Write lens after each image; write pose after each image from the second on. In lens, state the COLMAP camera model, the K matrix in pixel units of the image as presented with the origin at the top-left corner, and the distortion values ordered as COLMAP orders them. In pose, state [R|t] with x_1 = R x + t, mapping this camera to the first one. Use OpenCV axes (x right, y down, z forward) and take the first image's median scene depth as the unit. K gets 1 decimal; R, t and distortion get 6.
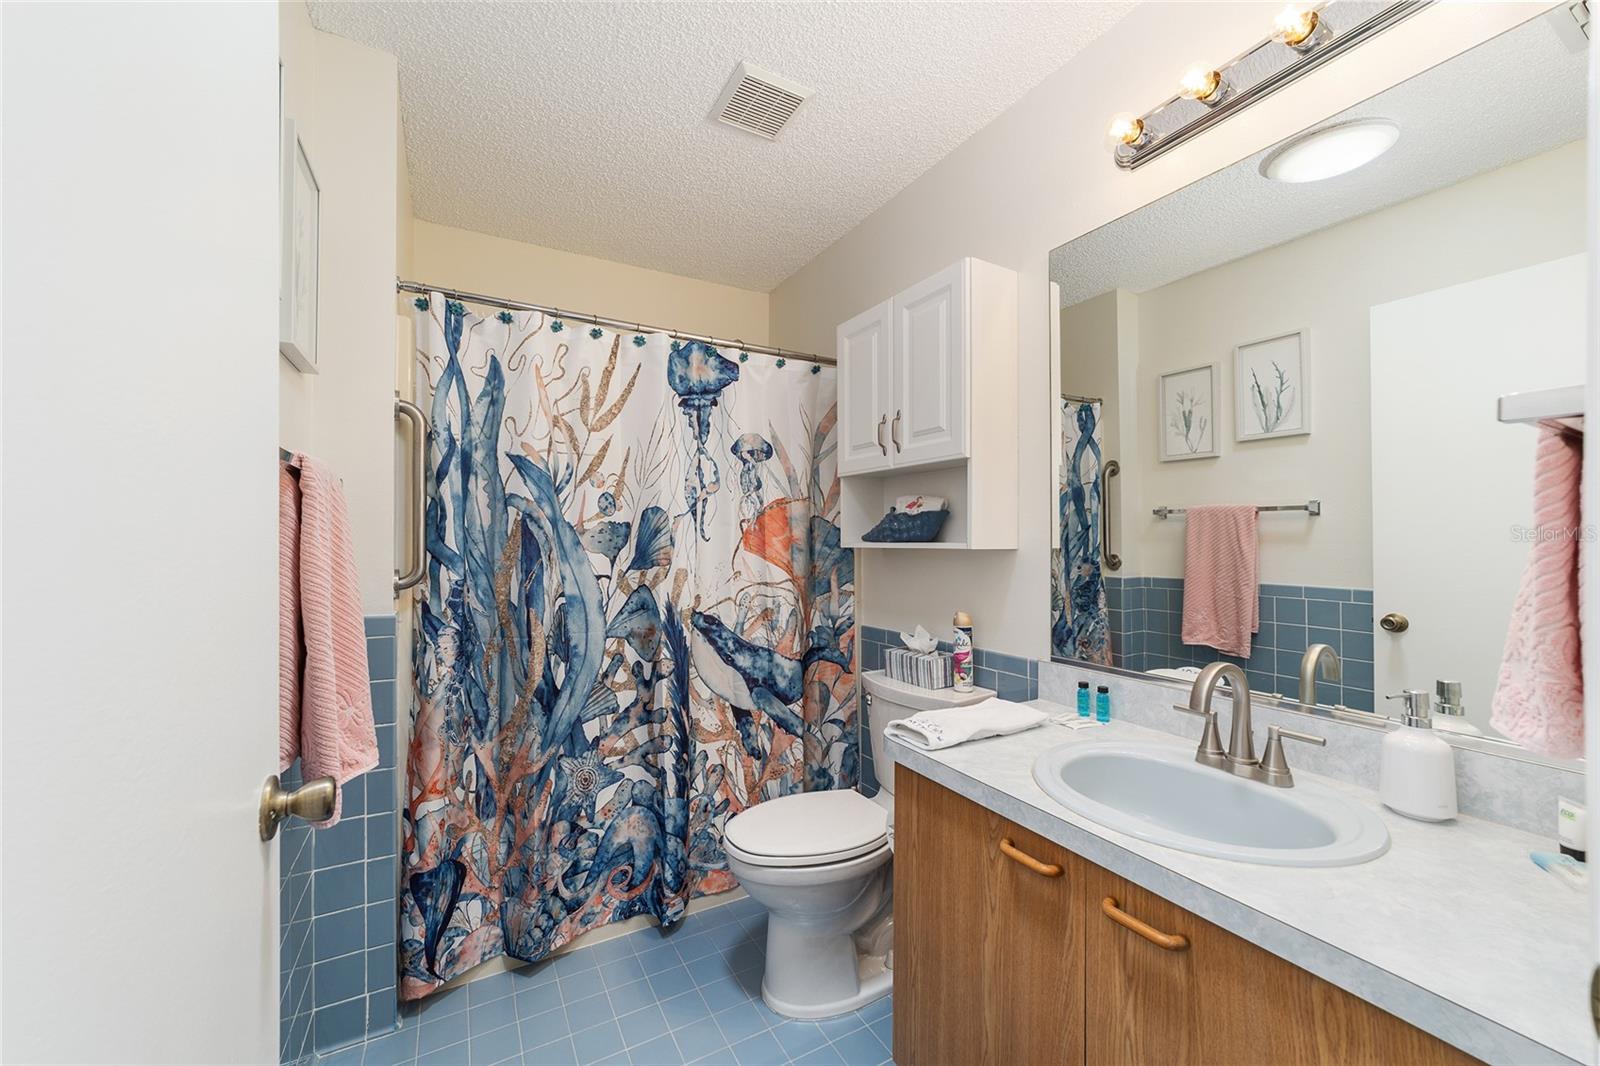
lens RADIAL K [[618.3, 0, 801.4], [0, 618.3, 531.3], [0, 0, 1]] dist [-0.015476, 0.007758]
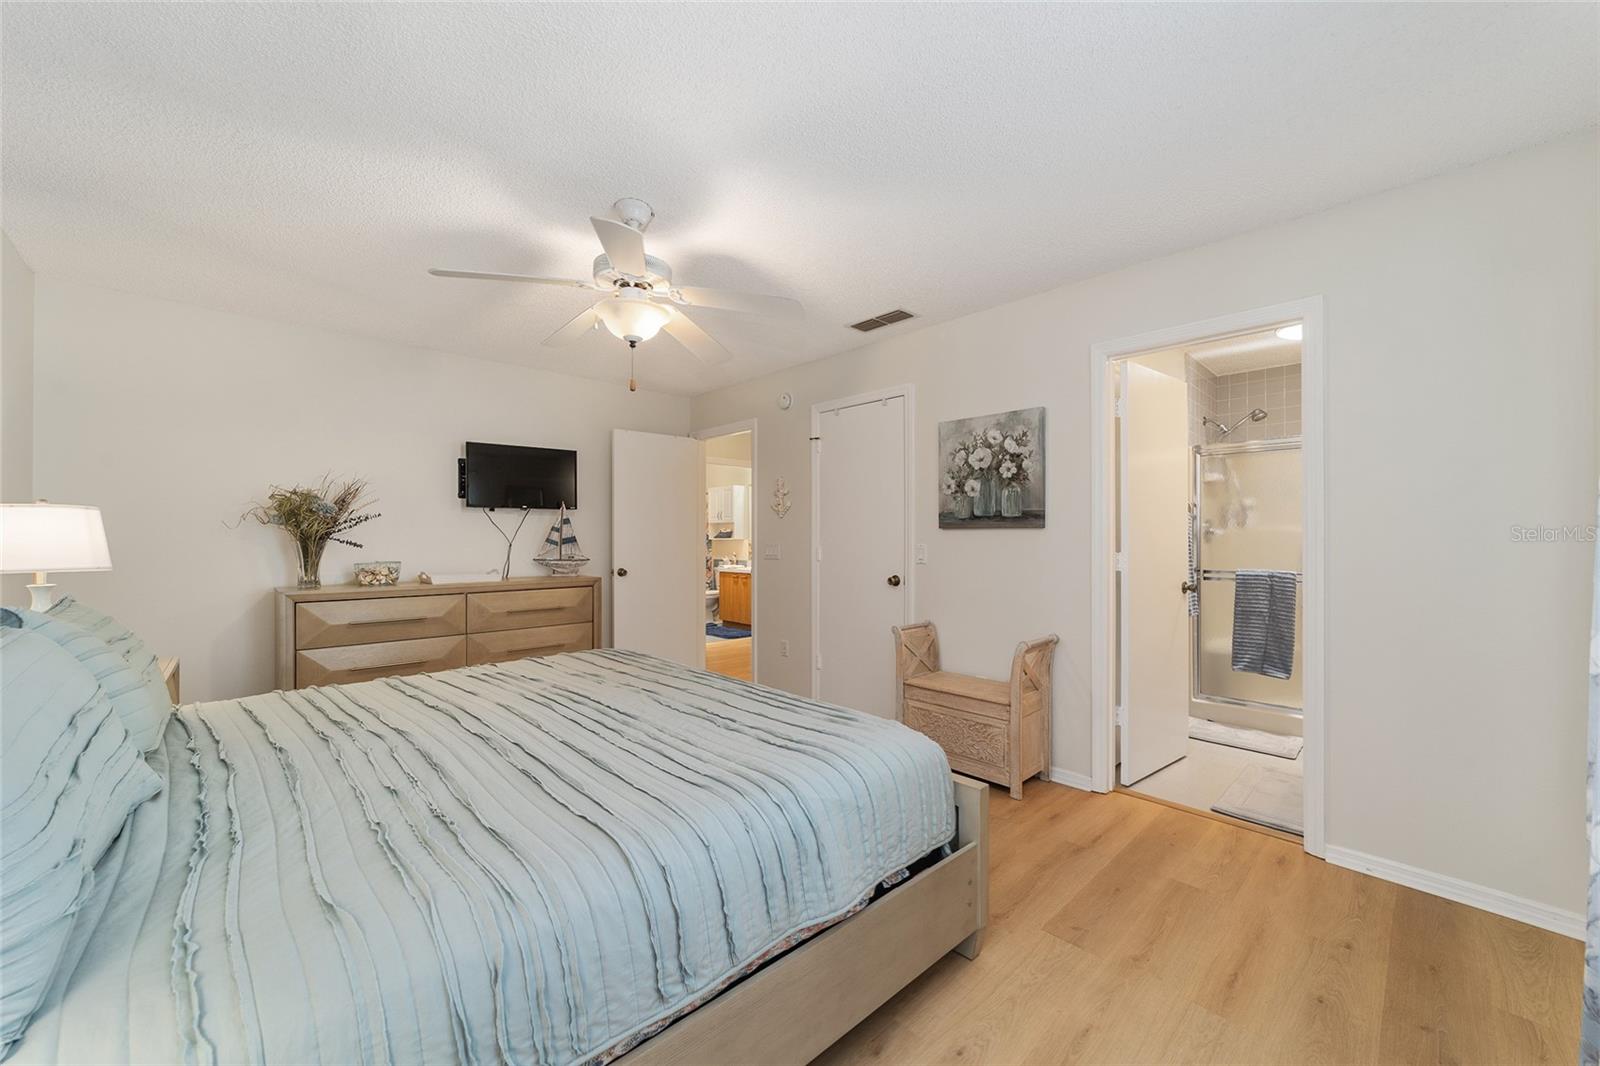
lens RADIAL K [[618.3, 0, 800.5], [0, 618.3, 534.2], [0, 0, 1]] dist [-0.015476, 0.007758]
pose [[0.970893, 0.004593, 0.239469, -0.391020], [-0.006138, 0.999965, 0.005704, -0.043478], [-0.239435, -0.007008, 0.970887, -3.759699]]
